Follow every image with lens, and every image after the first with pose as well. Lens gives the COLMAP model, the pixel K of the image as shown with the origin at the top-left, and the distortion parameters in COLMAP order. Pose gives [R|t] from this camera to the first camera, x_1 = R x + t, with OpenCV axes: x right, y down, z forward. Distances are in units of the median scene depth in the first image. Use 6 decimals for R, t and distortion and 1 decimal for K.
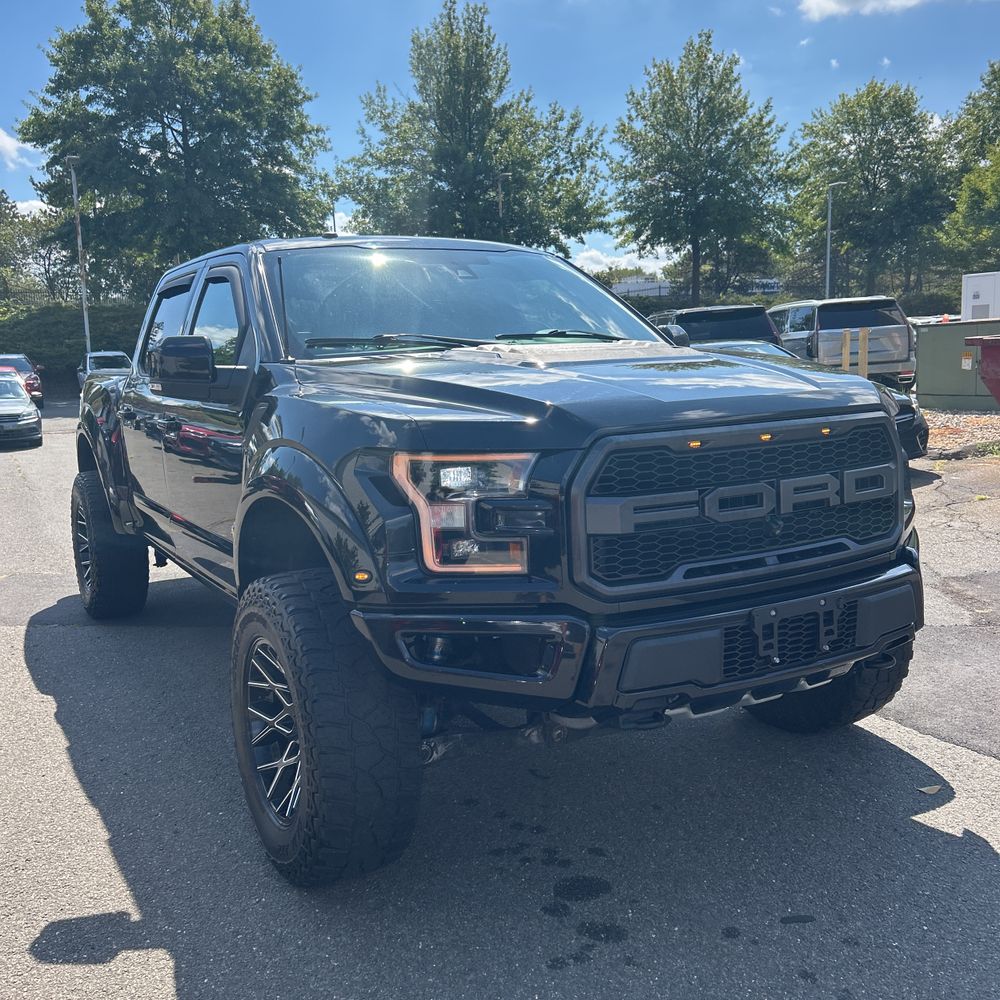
lens RADIAL K [[1009.5, 0, 493.5], [0, 1009.5, 492.4], [0, 0, 1]] dist [0.012556, 0.000000]
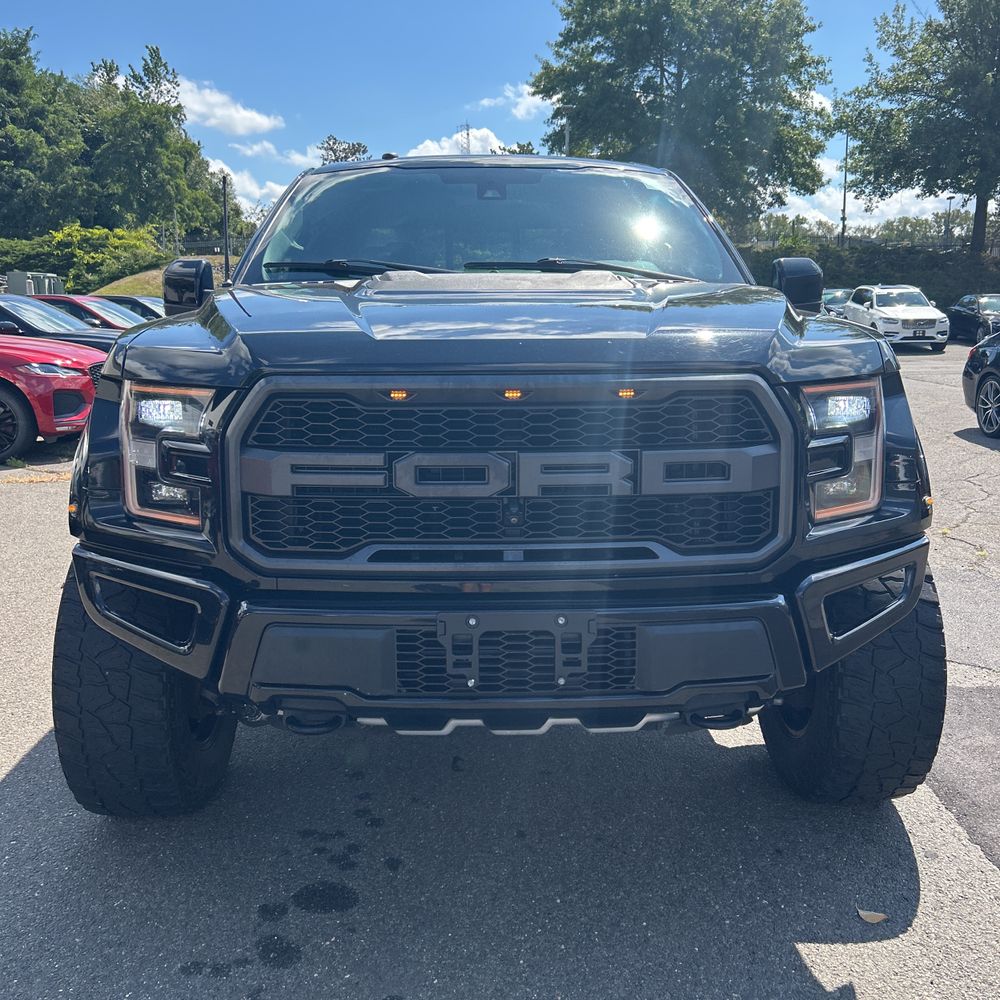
lens RADIAL K [[1009.5, 0, 497.1], [0, 1009.5, 485.7], [0, 0, 1]] dist [0.012556, 0.000000]
pose [[0.882505, 0.112959, -0.456535, 0.039782], [-0.092051, 0.993439, 0.067864, -0.002397], [0.461206, -0.017866, 0.887113, 0.020690]]
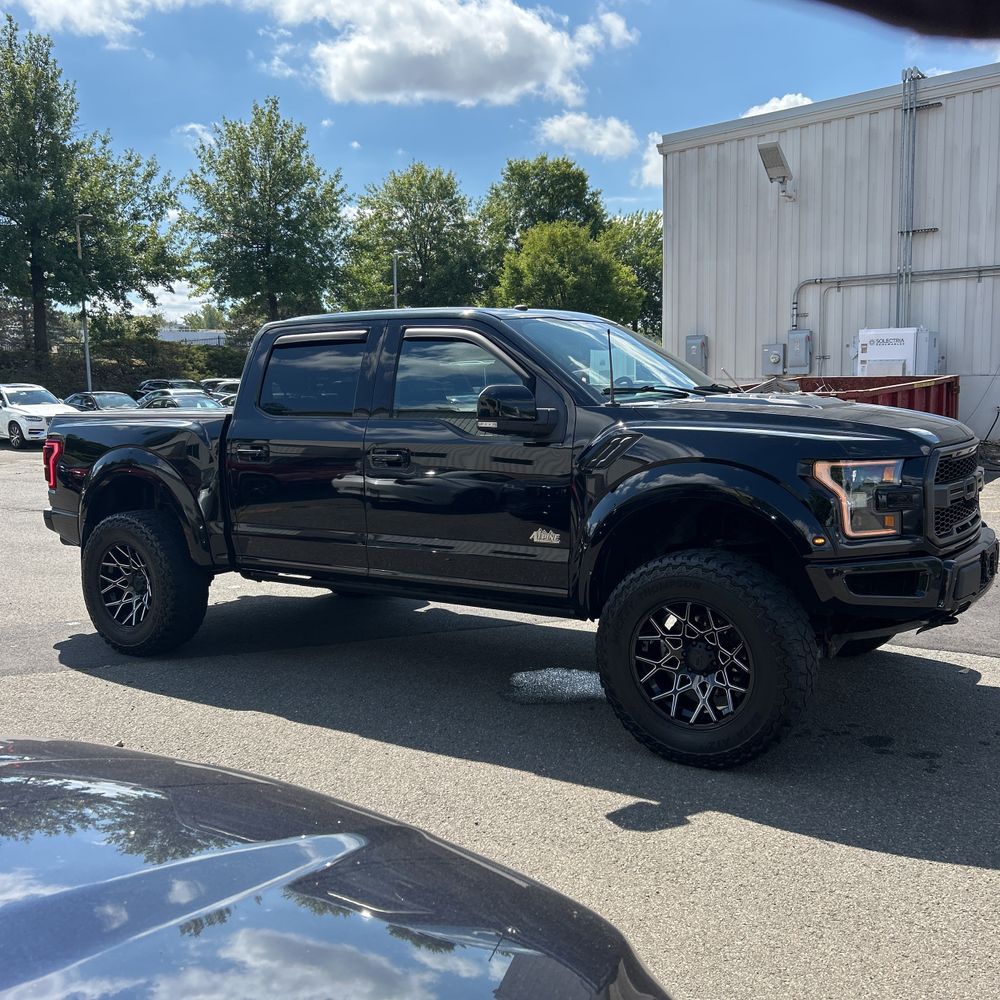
lens RADIAL K [[1009.5, 0, 488.1], [0, 1009.5, 486.0], [0, 0, 1]] dist [0.012556, 0.000000]
pose [[0.895915, -0.024190, 0.443566, -0.078330], [0.049098, 0.997791, -0.044754, 0.002665], [-0.441504, 0.061875, 0.895124, -0.010886]]
